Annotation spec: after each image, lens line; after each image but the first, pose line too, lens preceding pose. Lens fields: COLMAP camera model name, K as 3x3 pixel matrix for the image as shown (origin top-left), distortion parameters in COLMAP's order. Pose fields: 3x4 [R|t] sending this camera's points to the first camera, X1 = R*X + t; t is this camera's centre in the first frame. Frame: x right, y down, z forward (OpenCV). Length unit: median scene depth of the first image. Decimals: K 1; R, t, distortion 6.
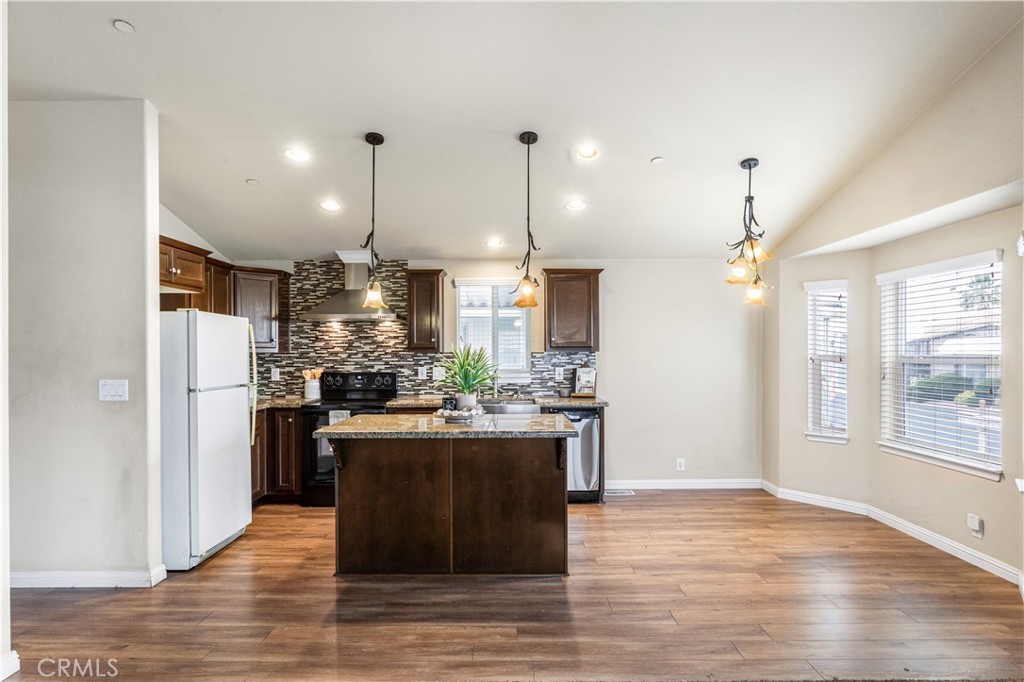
lens RADIAL K [[587.7, 0, 512.4], [0, 587.7, 354.8], [0, 0, 1]] dist [-0.007682, -0.000210]
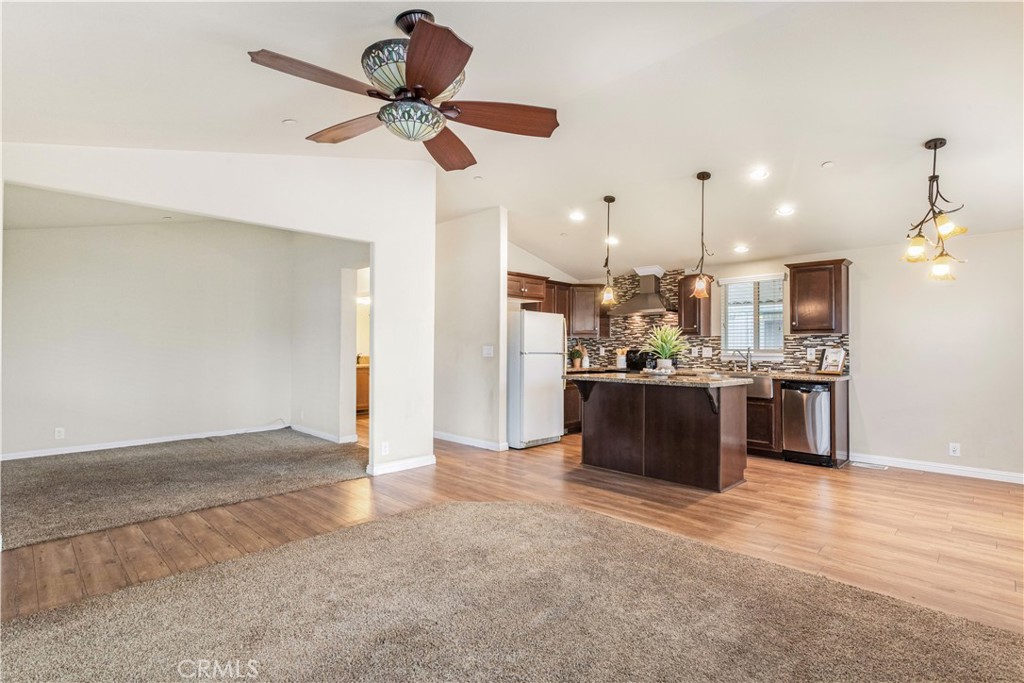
lens RADIAL K [[492.8, 0, 512.0], [0, 492.8, 341.5], [0, 0, 1]] dist [0.006963, -0.000001]
pose [[0.714769, -0.002998, -0.699354, 0.386832], [-0.012269, 0.999783, -0.016825, 0.036331], [0.699253, 0.020606, 0.714578, -0.110658]]
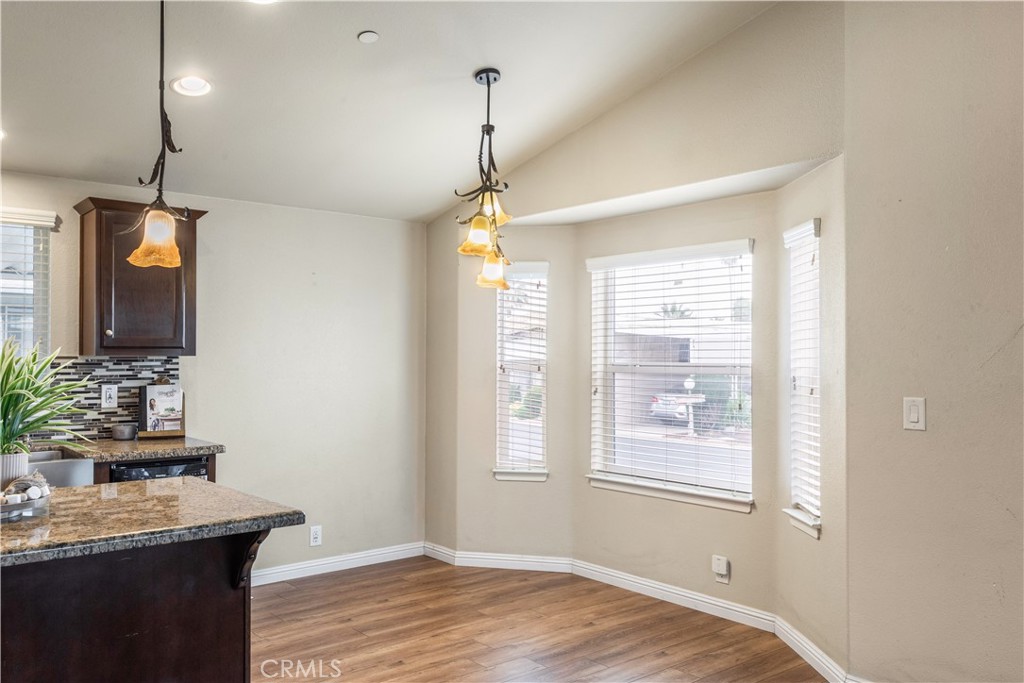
lens RADIAL K [[823.8, 0, 511.9], [0, 823.8, 346.8], [0, 0, 1]] dist [0.003639, -0.000818]
pose [[0.768827, 0.012303, 0.639339, -0.137544], [-0.002517, 0.999865, -0.016215, -0.002287], [-0.639452, 0.010857, 0.768754, 0.212109]]
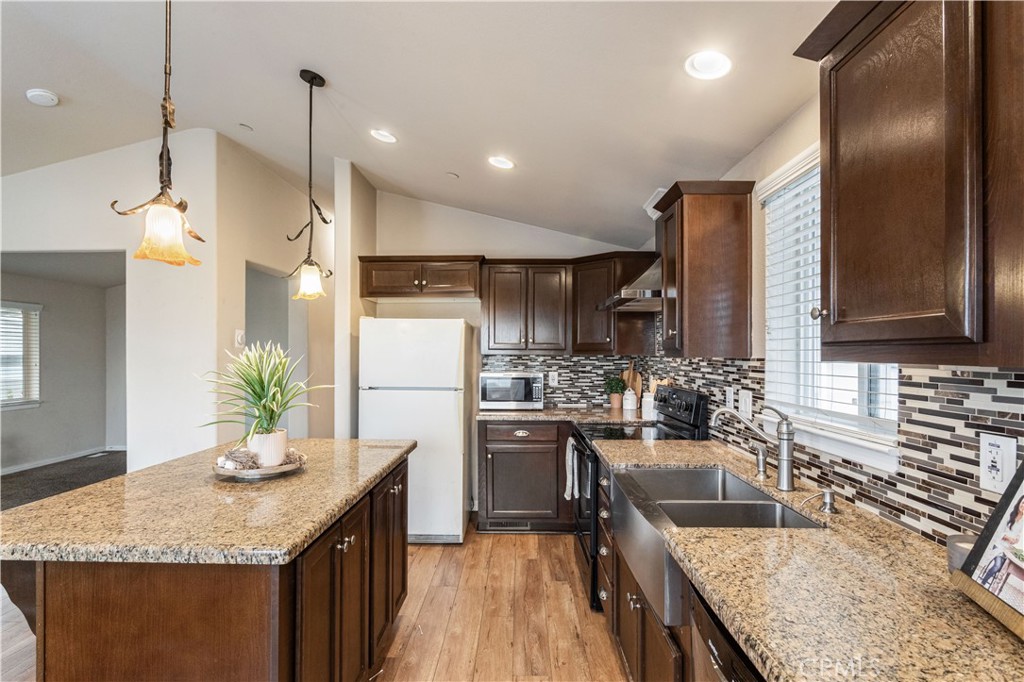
lens RADIAL K [[498.1, 0, 510.8], [0, 498.1, 351.6], [0, 0, 1]] dist [0.001690, 0.000100]
pose [[-0.021092, 0.002213, -0.999775, 0.306372], [-0.004454, 0.999987, 0.002307, -0.010467], [0.999768, 0.004502, -0.021081, 0.947568]]
